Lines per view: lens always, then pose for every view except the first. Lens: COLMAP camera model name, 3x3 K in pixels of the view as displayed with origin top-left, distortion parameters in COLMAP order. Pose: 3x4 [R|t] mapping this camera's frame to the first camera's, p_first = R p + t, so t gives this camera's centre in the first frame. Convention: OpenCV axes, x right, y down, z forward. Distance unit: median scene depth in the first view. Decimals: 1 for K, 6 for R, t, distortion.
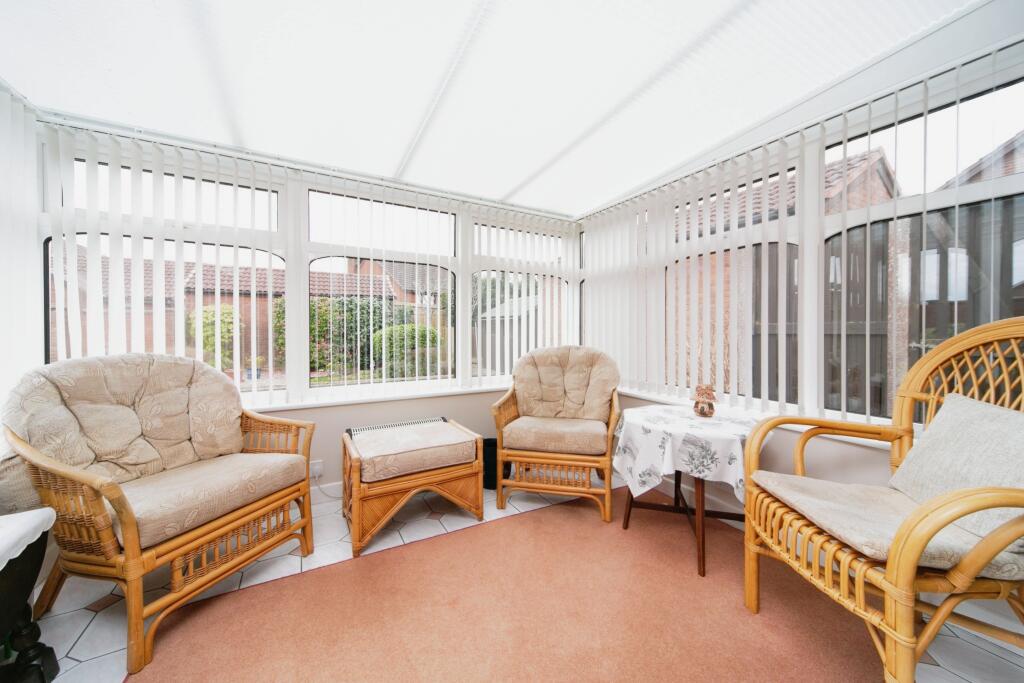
lens RADIAL K [[358.4, 0, 512.0], [0, 358.4, 341.5], [0, 0, 1]] dist [0.000039, -0.000002]
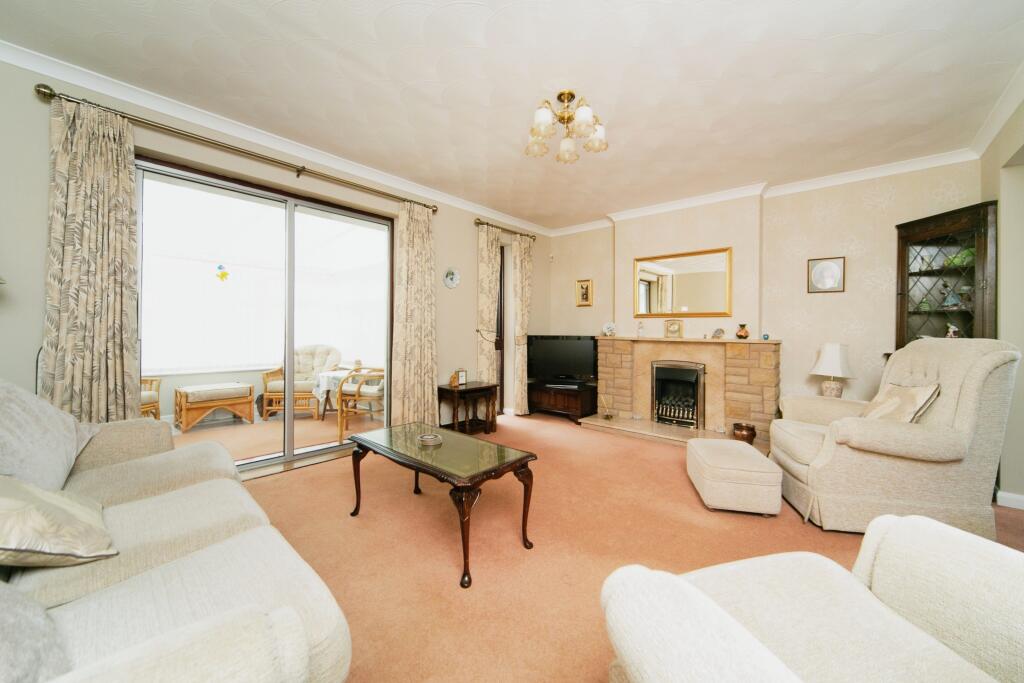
lens RADIAL K [[381.1, 0, 501.4], [0, 381.1, 340.2], [0, 0, 1]] dist [-0.000021, -0.000041]
pose [[0.953330, 0.002076, 0.301925, 0.710660], [0.001278, 0.999940, -0.010910, 0.021713], [-0.301929, 0.010787, 0.953269, -1.807623]]
